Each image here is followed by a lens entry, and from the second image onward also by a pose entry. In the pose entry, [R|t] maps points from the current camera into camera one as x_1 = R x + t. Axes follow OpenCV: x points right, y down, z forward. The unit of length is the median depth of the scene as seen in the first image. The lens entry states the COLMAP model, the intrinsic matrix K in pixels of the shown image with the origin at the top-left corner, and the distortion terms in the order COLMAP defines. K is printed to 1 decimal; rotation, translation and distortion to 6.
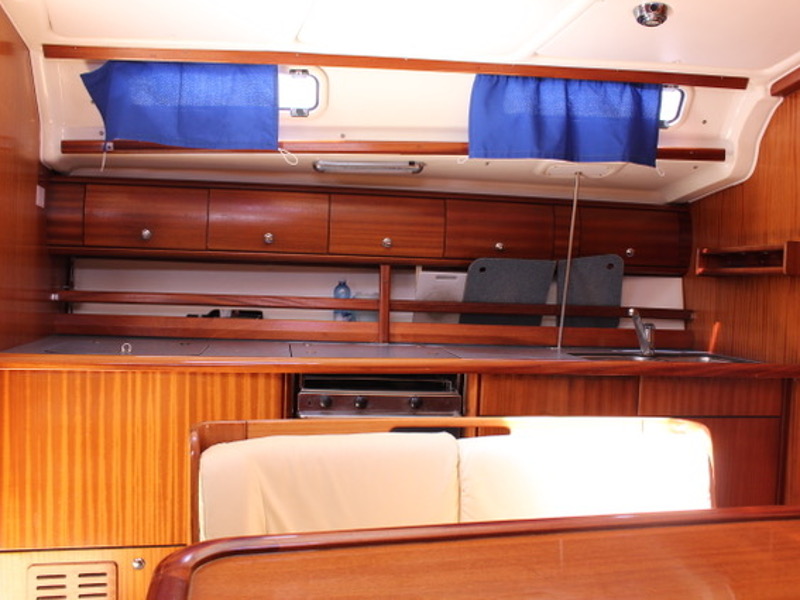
lens RADIAL K [[745.6, 0, 394.7], [0, 745.6, 301.2], [0, 0, 1]] dist [-0.180040, 0.161939]
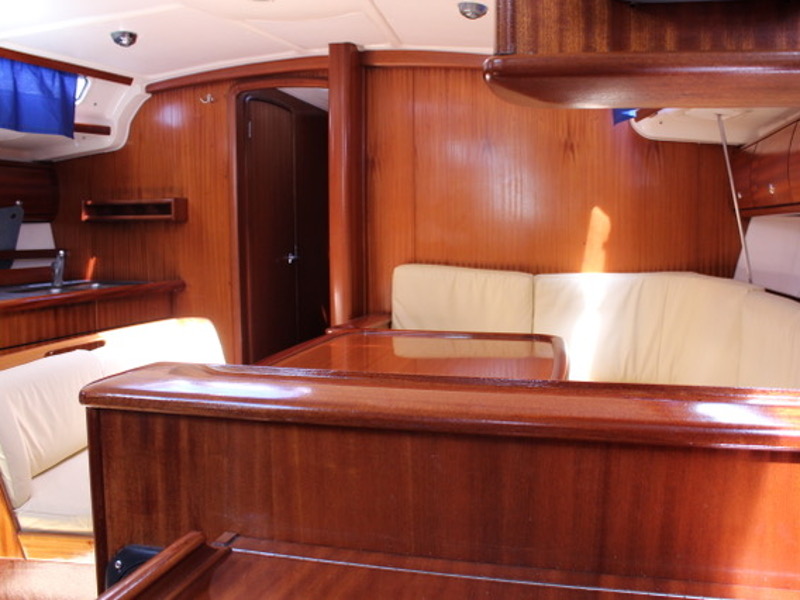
lens RADIAL K [[739.7, 0, 439.9], [0, 739.7, 301.8], [0, 0, 1]] dist [-0.175693, 0.152072]
pose [[0.383295, -0.127797, 0.914742, -0.582691], [0.033820, 0.991659, 0.124372, -0.034159], [-0.923007, -0.016734, 0.384420, -0.081767]]
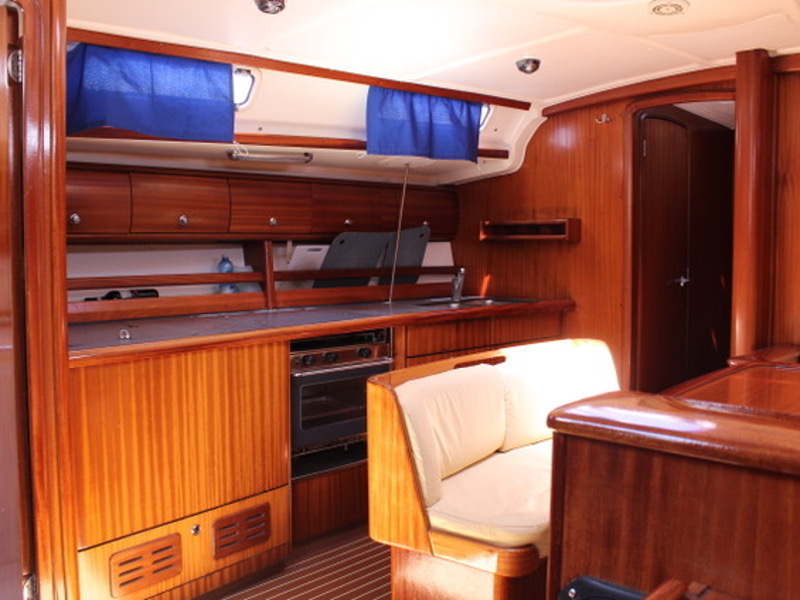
lens RADIAL K [[745.6, 0, 394.7], [0, 745.6, 301.2], [0, 0, 1]] dist [-0.180040, 0.161939]
pose [[0.809186, -0.078941, 0.582226, -0.600691], [0.043189, 0.996244, 0.075050, -0.038600], [-0.585964, -0.035584, 0.809556, -0.039460]]
